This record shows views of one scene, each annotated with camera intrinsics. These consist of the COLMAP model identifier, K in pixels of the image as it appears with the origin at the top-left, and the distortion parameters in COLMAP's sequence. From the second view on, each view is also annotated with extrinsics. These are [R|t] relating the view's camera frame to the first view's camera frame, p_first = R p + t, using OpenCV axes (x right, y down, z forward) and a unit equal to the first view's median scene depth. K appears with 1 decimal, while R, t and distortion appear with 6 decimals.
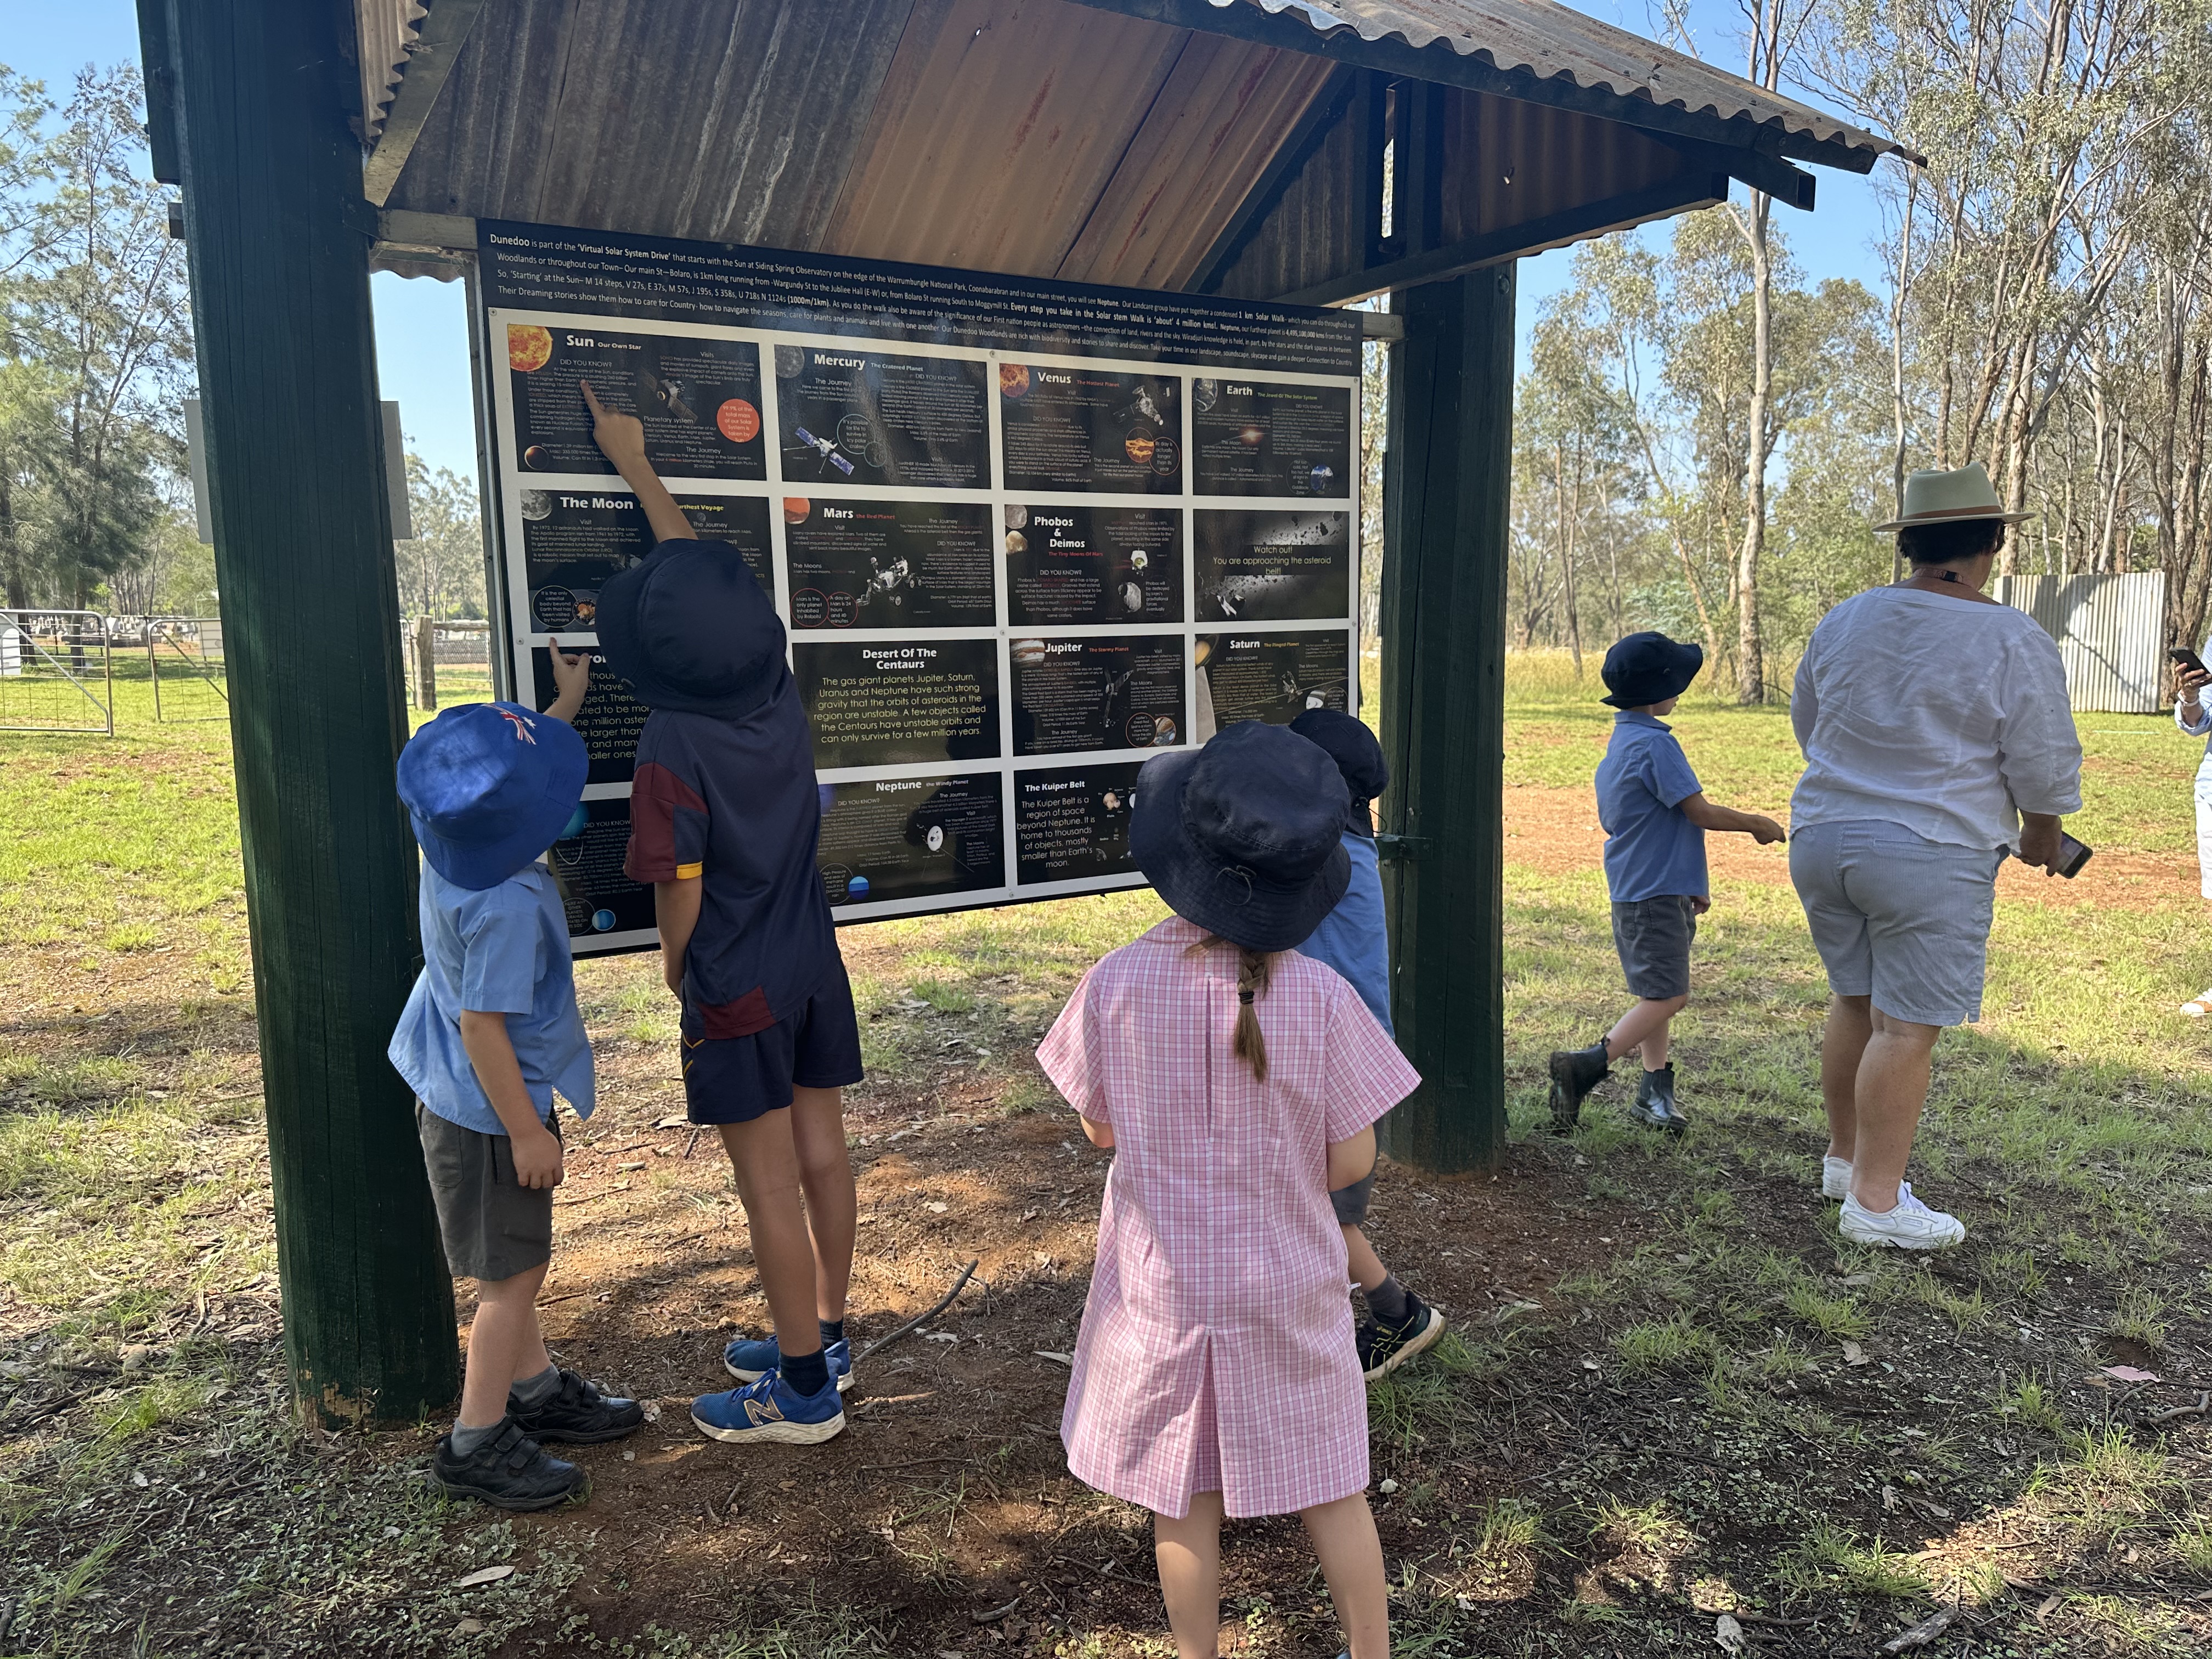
lens RADIAL K [[1551.8, 0, 1084.0], [0, 1551.8, 838.4], [0, 0, 1]] dist [0.038933, -0.024308]
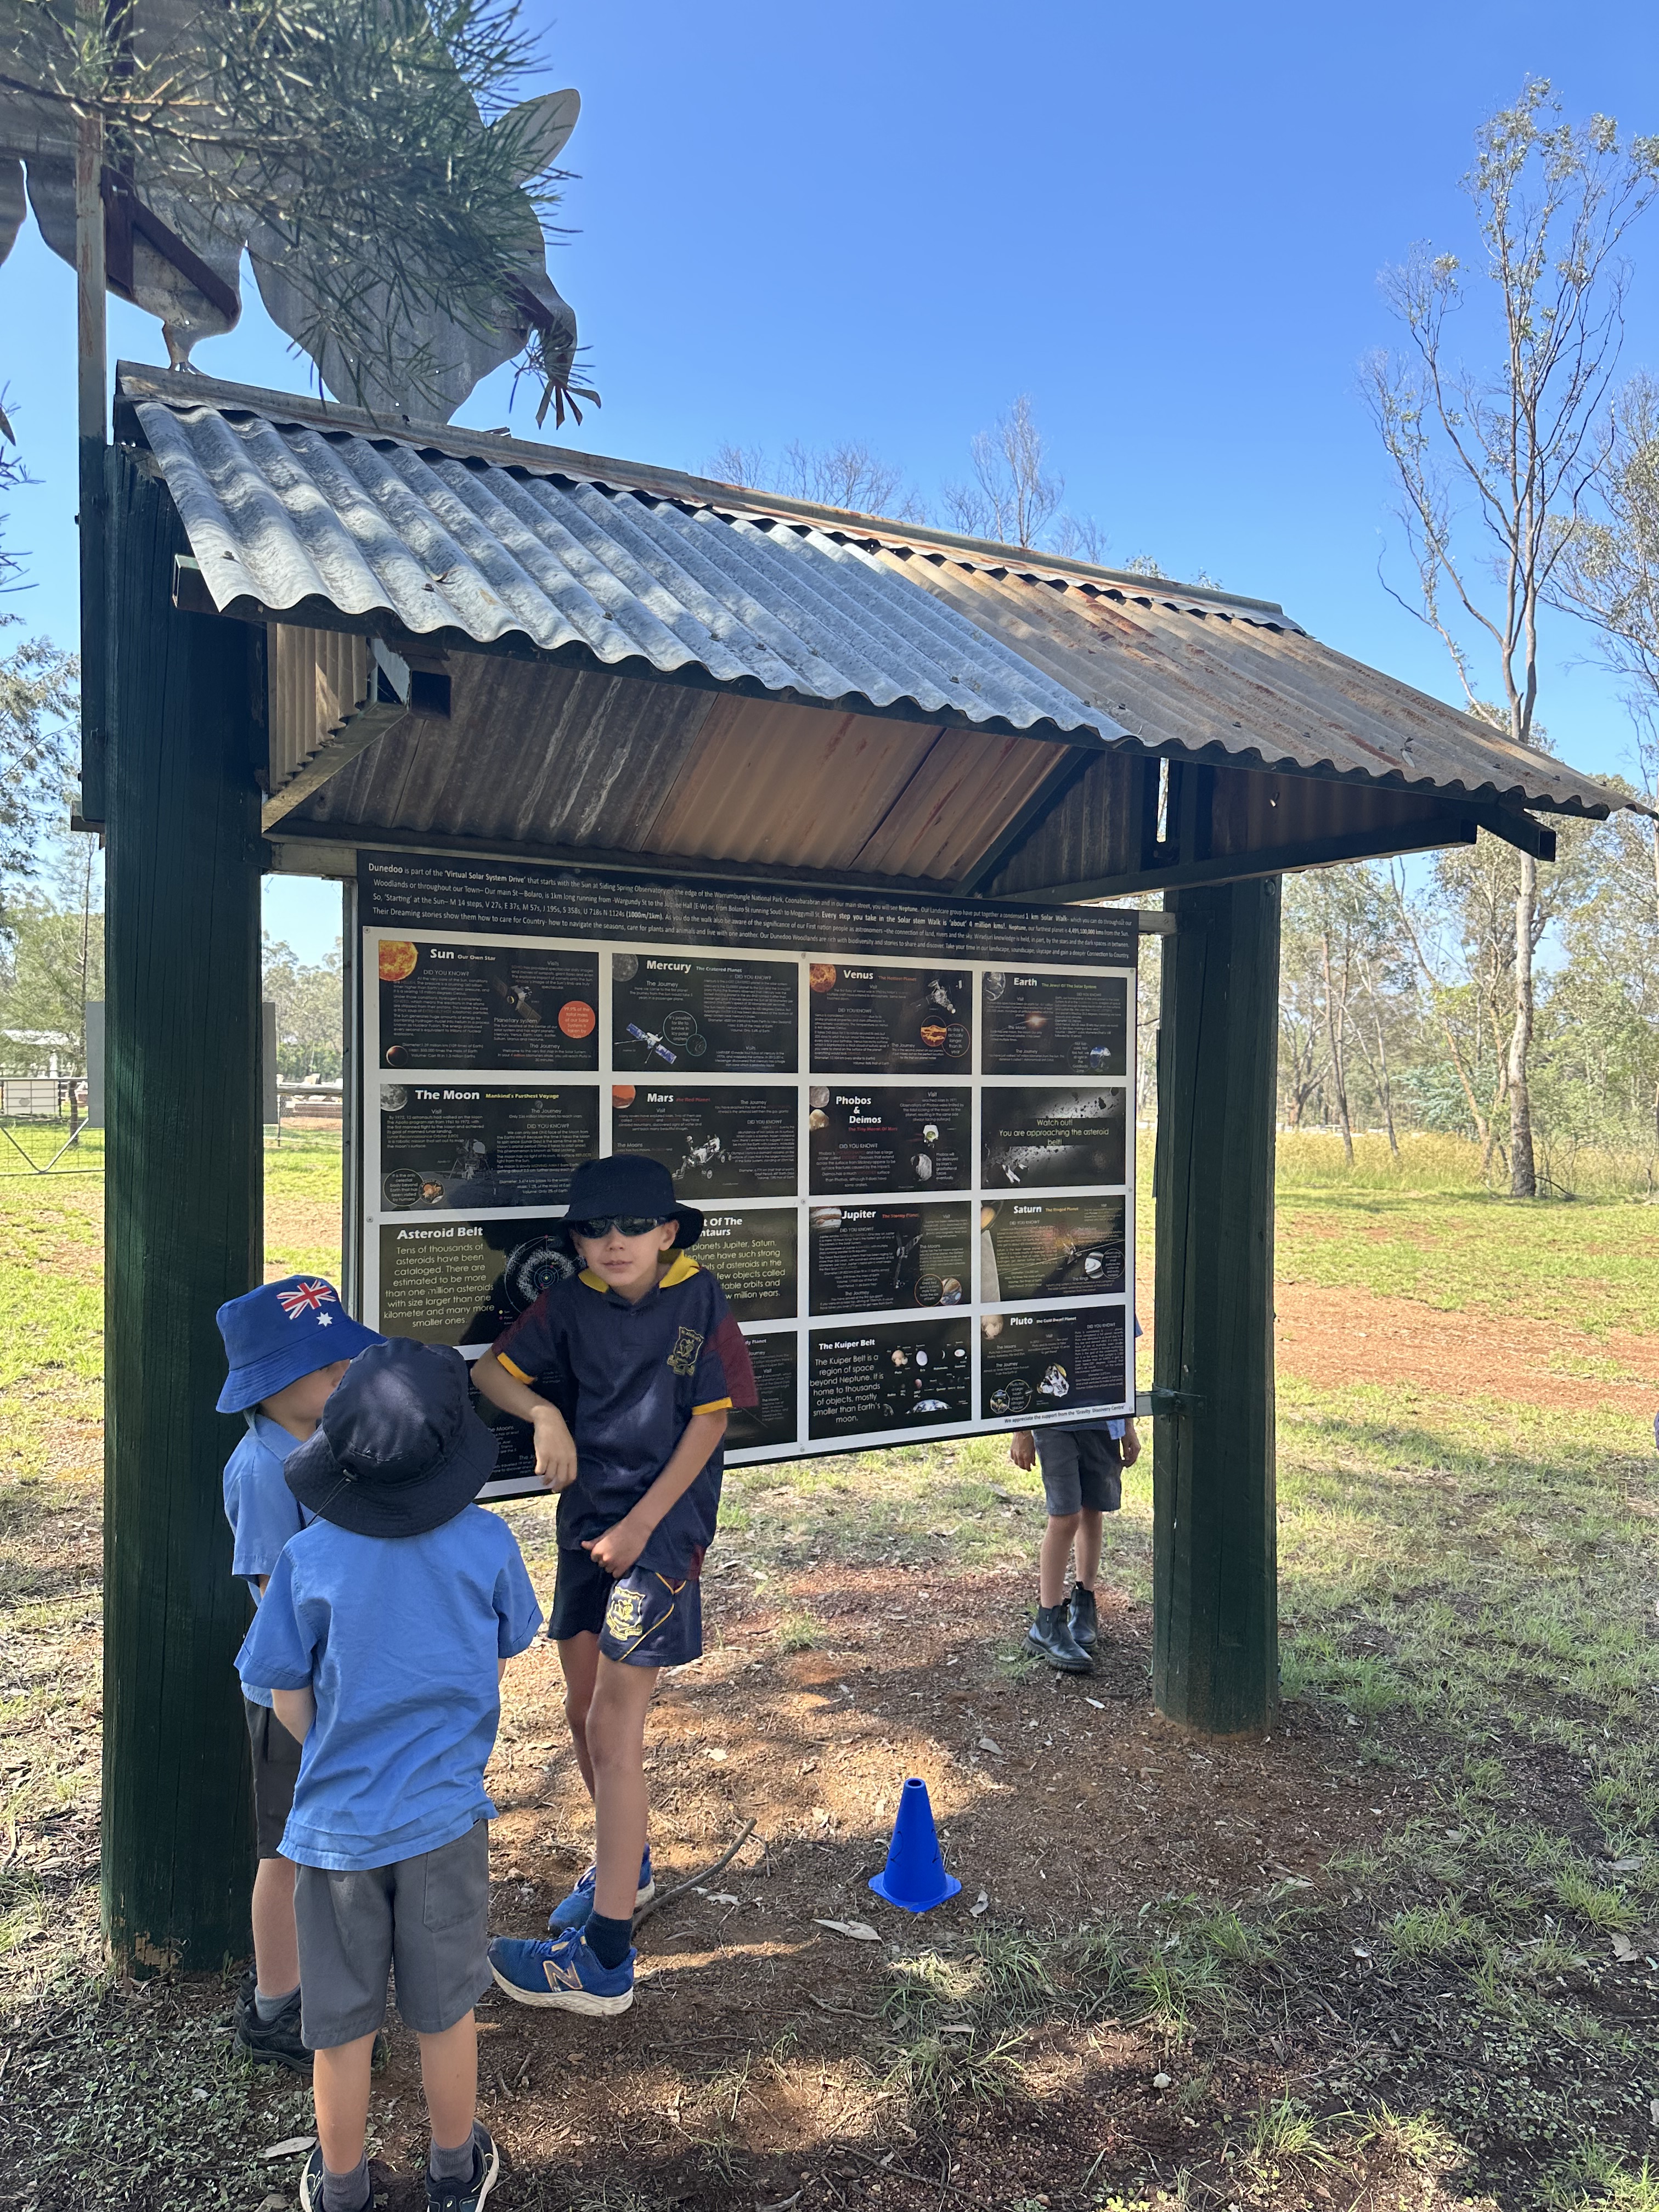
lens RADIAL K [[1551.8, 0, 823.9], [0, 1551.8, 1111.5], [0, 0, 1]] dist [0.038933, -0.024308]
pose [[0.999369, 0.029037, -0.020438, -0.017851], [-0.031280, 0.992318, -0.119693, -0.066375], [0.016805, 0.120257, 0.992601, -0.076288]]
